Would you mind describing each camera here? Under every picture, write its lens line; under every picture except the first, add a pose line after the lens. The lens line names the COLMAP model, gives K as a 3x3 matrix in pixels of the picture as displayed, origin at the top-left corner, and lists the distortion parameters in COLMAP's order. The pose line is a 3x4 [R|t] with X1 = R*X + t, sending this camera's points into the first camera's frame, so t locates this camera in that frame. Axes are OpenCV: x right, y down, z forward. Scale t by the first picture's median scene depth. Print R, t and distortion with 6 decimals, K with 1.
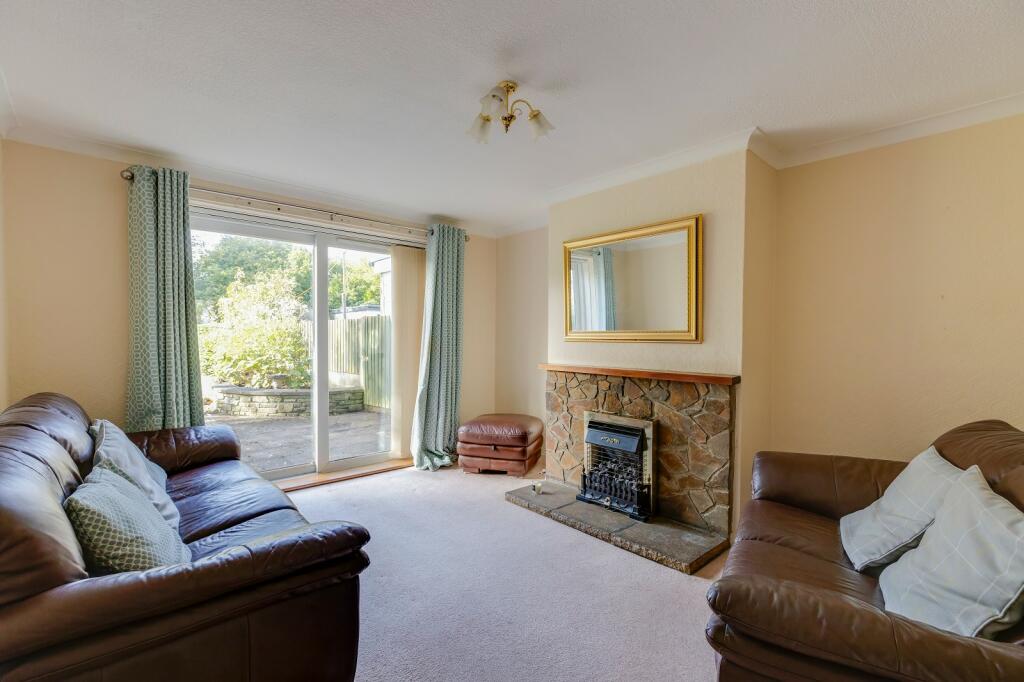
lens RADIAL K [[472.1, 0, 507.5], [0, 472.1, 339.9], [0, 0, 1]] dist [0.011931, -0.001773]
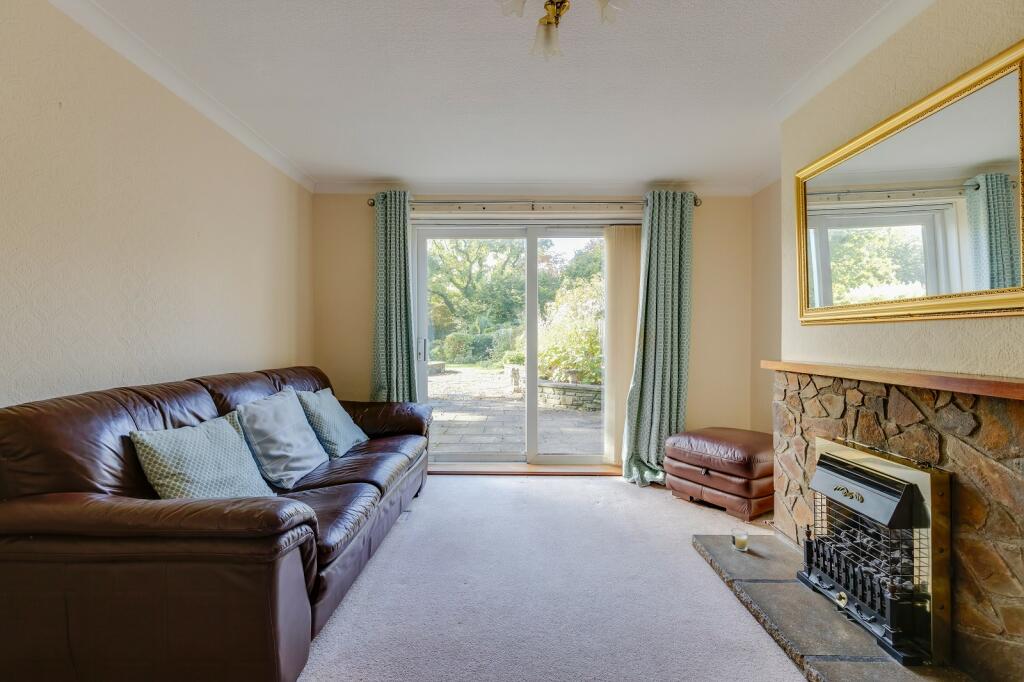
lens RADIAL K [[462.1, 0, 518.3], [0, 462.1, 340.6], [0, 0, 1]] dist [0.008119, -0.000964]
pose [[0.732239, -0.003330, -0.681039, 0.288037], [-0.002875, 0.999964, -0.007980, 0.031677], [0.681041, 0.007801, 0.732203, 0.296679]]
